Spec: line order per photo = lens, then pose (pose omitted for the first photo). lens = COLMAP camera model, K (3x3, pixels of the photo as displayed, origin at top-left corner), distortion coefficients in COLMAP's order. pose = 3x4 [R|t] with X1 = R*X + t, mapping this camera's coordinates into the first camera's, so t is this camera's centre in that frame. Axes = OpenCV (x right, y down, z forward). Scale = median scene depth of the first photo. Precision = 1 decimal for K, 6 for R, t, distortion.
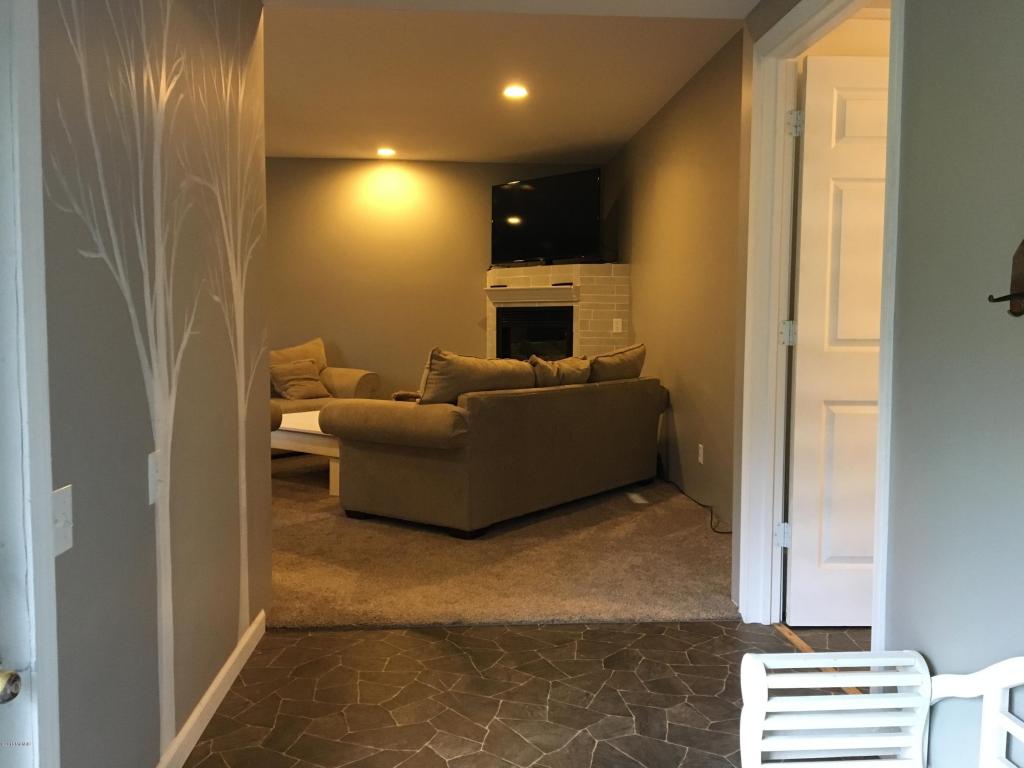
lens RADIAL K [[860.1, 0, 509.4], [0, 860.1, 386.3], [0, 0, 1]] dist [0.088161, -0.130207]
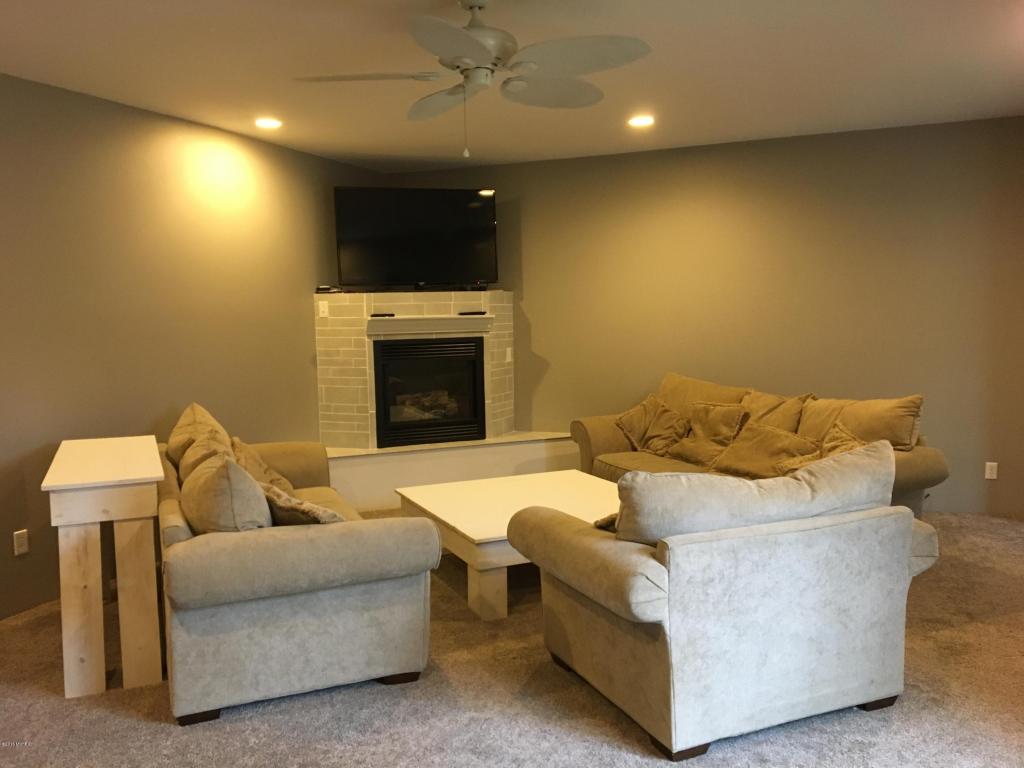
lens RADIAL K [[860.1, 0, 511.4], [0, 860.1, 384.5], [0, 0, 1]] dist [0.088161, -0.130207]
pose [[0.449868, -0.093959, 0.888139, -0.723281], [0.084445, 0.994470, 0.062435, -0.095629], [-0.889094, 0.046911, 0.455314, 0.544463]]
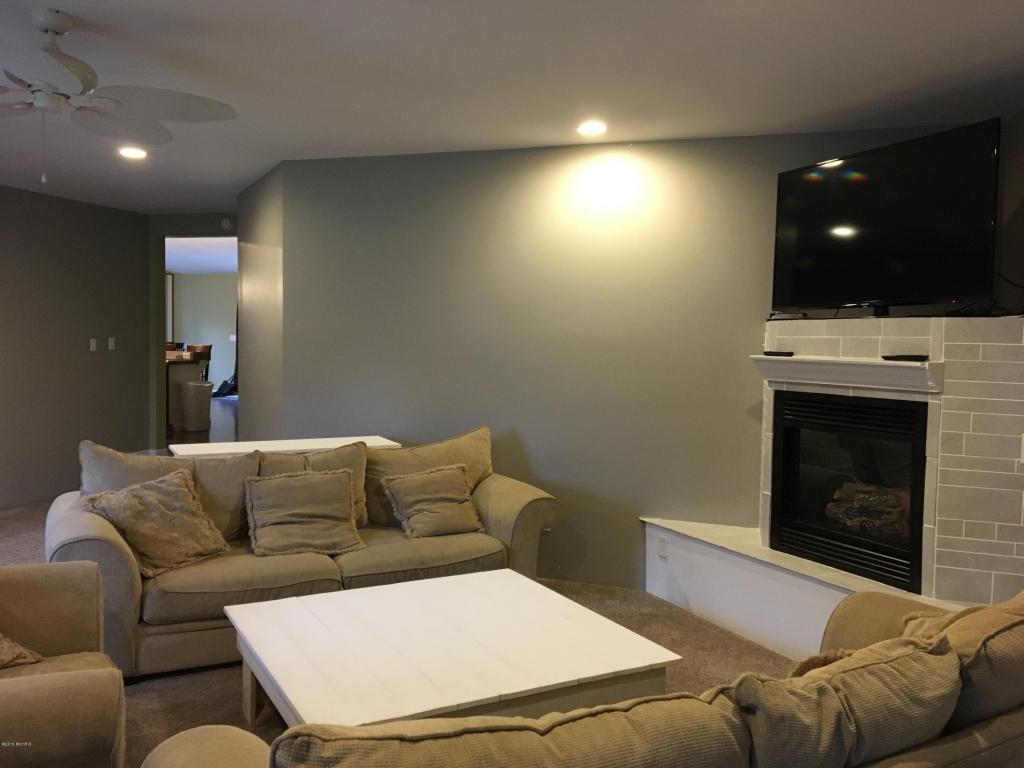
lens RADIAL K [[860.1, 0, 510.0], [0, 860.1, 381.7], [0, 0, 1]] dist [0.088161, -0.130207]
pose [[0.924740, 0.032496, -0.379211, 0.041142], [-0.041631, 0.999006, -0.015913, -0.085789], [0.378317, 0.030502, 0.925174, 0.442412]]
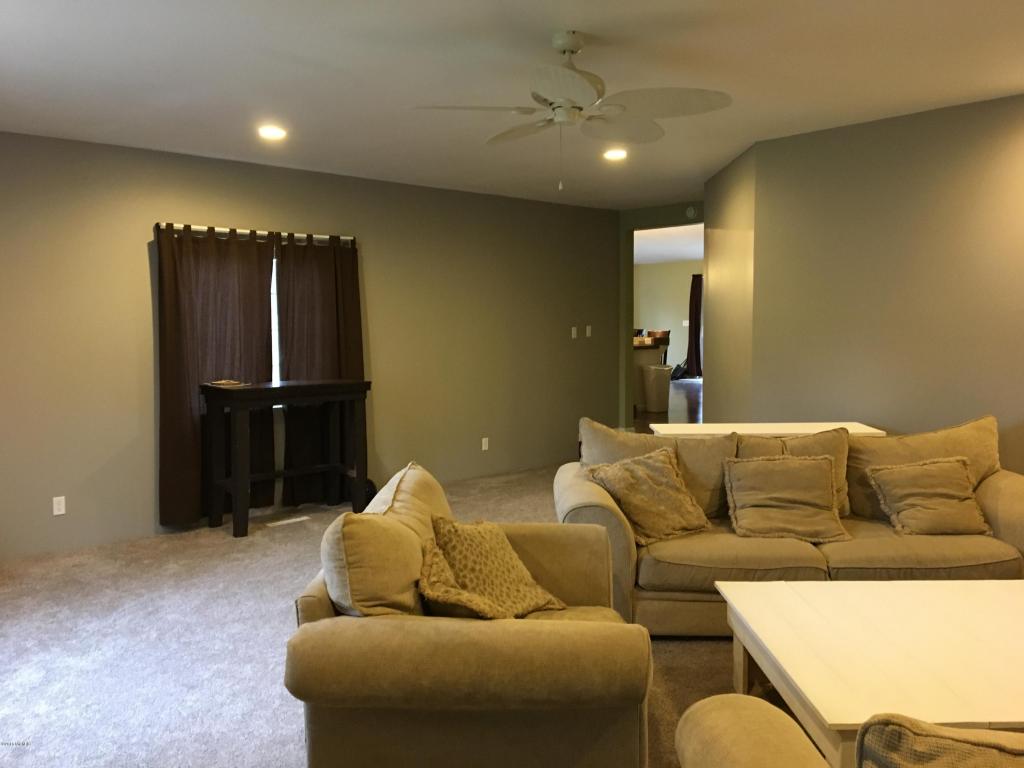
lens RADIAL K [[860.1, 0, 507.7], [0, 860.1, 380.9], [0, 0, 1]] dist [0.088161, -0.130207]
pose [[0.629187, 0.045432, -0.775925, 0.023325], [-0.043405, 0.998786, 0.023284, -0.083961], [0.776041, 0.019029, 0.630395, 0.425009]]
